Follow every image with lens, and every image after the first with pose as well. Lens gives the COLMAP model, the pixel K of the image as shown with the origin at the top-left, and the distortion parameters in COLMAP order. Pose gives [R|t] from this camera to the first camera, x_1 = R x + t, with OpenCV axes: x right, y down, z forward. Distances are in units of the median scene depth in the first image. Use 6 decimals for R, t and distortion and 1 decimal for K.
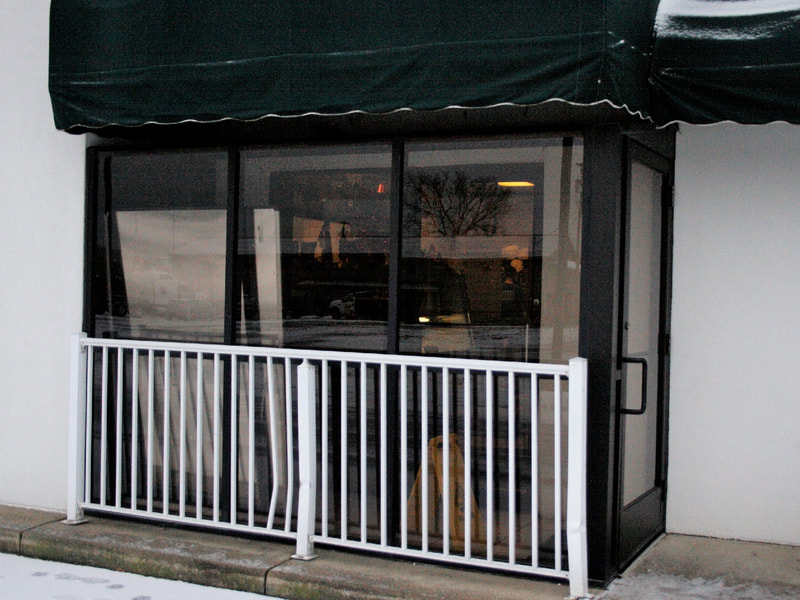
lens RADIAL K [[1031.5, 0, 400.0], [0, 1031.5, 300.0], [0, 0, 1]] dist [-0.028716, -0.028588]
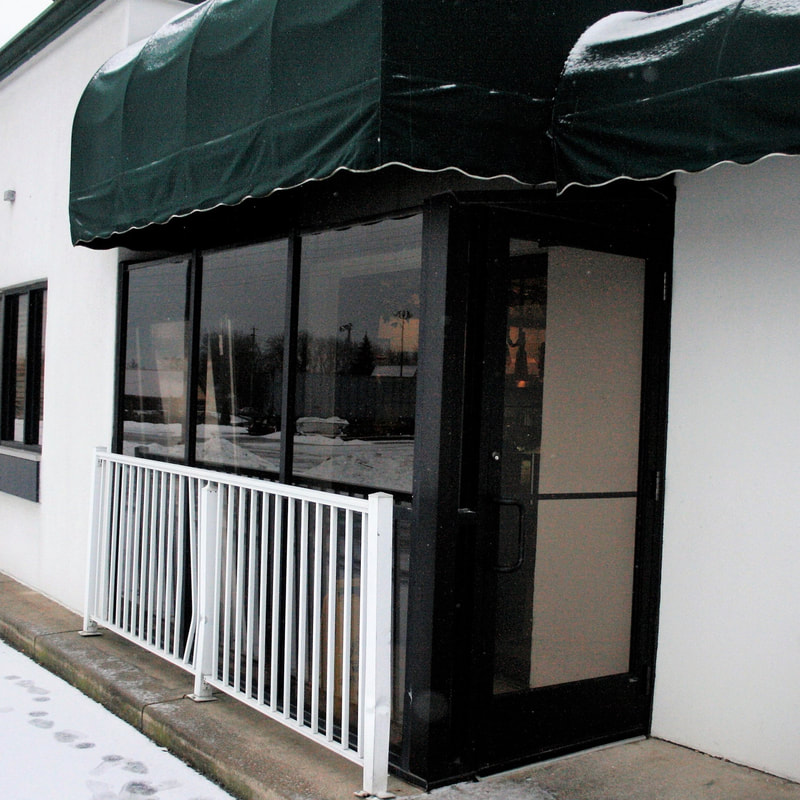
lens RADIAL K [[1099.7, 0, 400.0], [0, 1099.7, 400.0], [0, 0, 1]] dist [-0.124681, 0.099995]
pose [[0.873917, 0.008046, -0.486009, 0.533318], [-0.020638, 0.999576, -0.020561, 0.002962], [0.485637, 0.027999, 0.873712, 0.245020]]
